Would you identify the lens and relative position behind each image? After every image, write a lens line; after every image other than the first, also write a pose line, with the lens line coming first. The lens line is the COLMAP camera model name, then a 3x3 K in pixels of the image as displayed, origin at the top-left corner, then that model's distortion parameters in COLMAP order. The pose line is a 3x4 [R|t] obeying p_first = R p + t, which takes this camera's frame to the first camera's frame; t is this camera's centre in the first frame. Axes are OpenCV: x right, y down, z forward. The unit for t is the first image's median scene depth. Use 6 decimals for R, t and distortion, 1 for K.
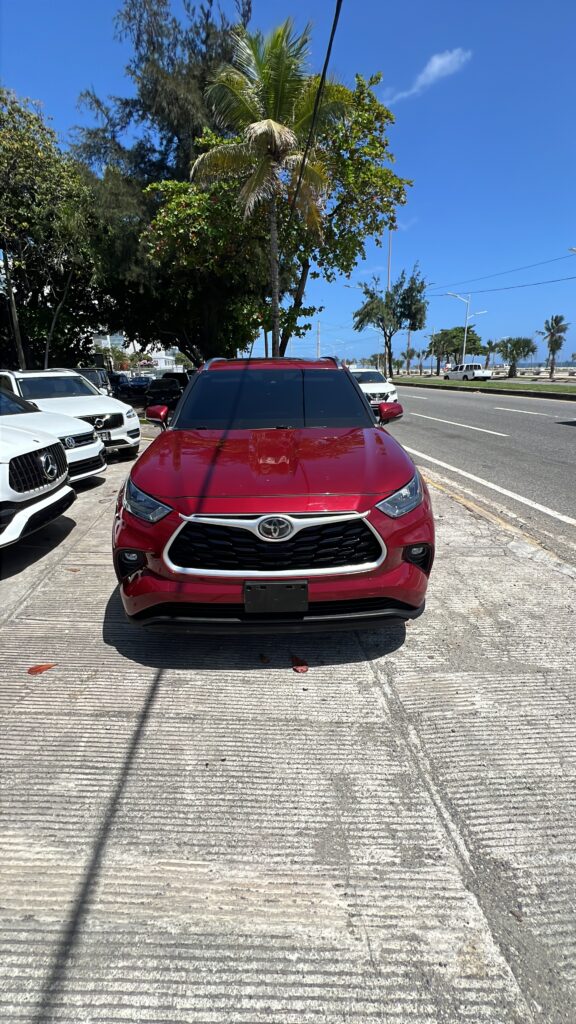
lens RADIAL K [[432.5, 0, 291.0], [0, 432.5, 514.2], [0, 0, 1]] dist [-0.001598, -0.000175]
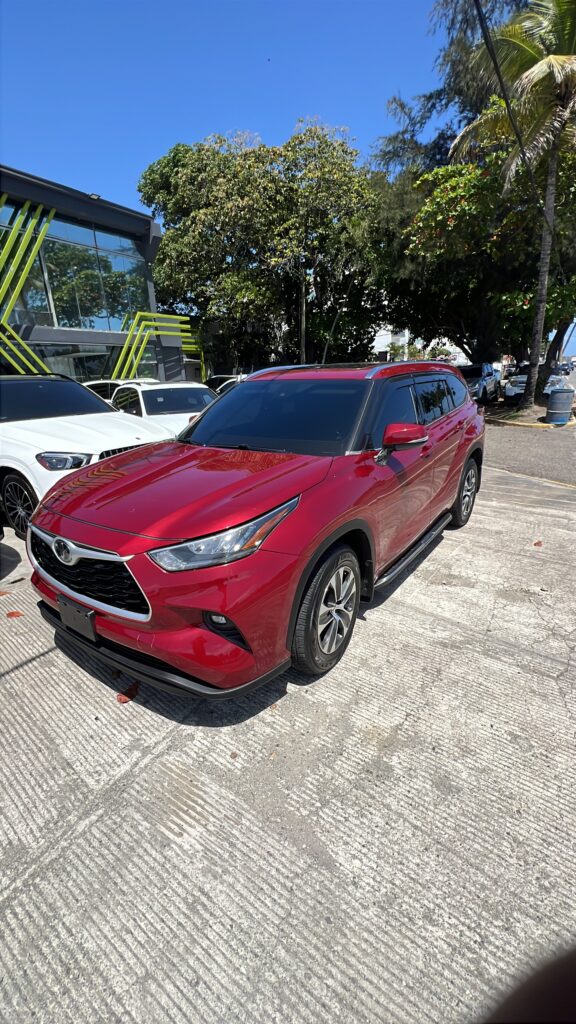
lens RADIAL K [[432.5, 0, 291.0], [0, 432.5, 514.2], [0, 0, 1]] dist [-0.001598, -0.000175]
pose [[0.792435, 0.178694, -0.583193, 0.631947], [-0.171332, 0.982840, 0.068344, -0.139660], [0.585399, 0.045762, 0.809453, 0.322224]]
